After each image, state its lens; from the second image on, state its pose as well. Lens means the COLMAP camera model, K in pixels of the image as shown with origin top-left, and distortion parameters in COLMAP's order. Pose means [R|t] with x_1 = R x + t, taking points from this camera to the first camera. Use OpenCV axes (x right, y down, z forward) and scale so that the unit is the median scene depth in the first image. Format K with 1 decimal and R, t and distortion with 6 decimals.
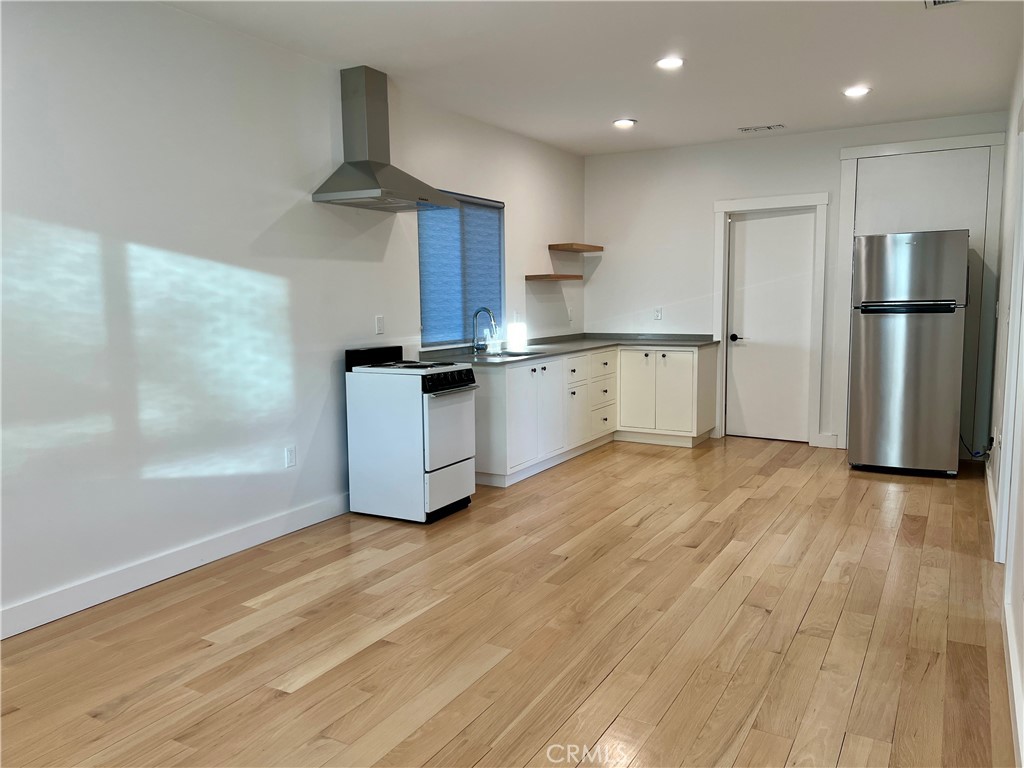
lens RADIAL K [[777.9, 0, 482.5], [0, 777.9, 384.3], [0, 0, 1]] dist [0.069768, -0.001251]
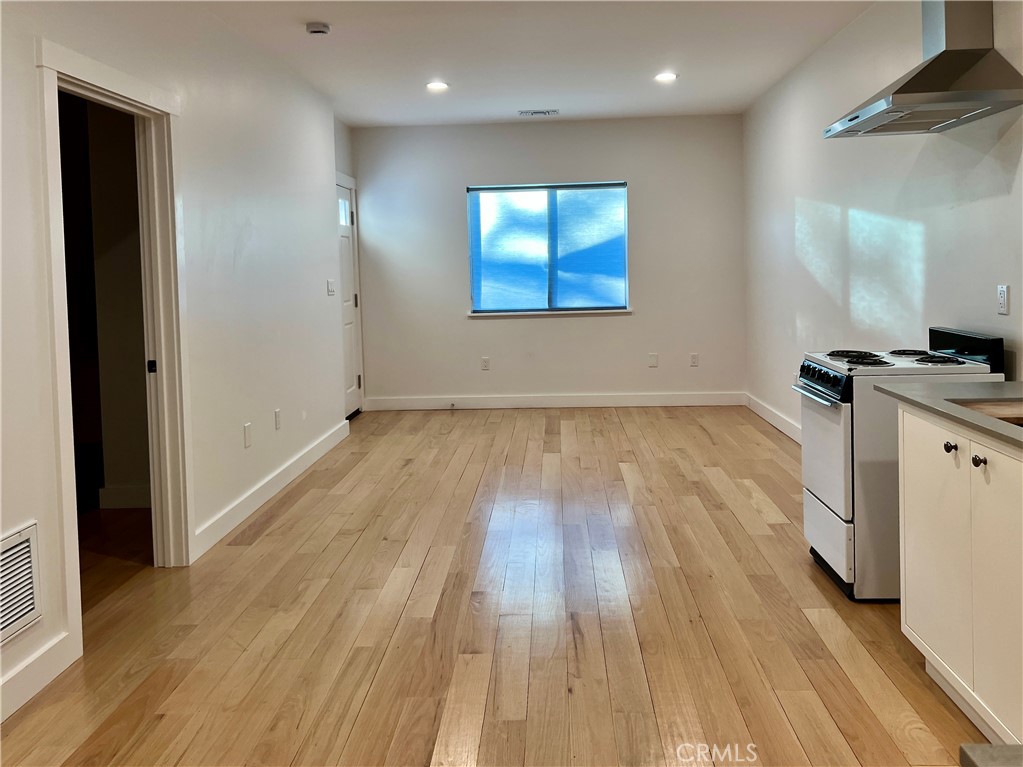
lens RADIAL K [[775.8, 0, 527.1], [0, 775.8, 386.3], [0, 0, 1]] dist [0.076628, -0.095027]
pose [[-0.865603, 0.099905, -0.490663, 0.478029], [-0.035994, 0.964945, 0.259973, -0.154656], [0.499435, 0.242695, -0.831663, 1.327097]]
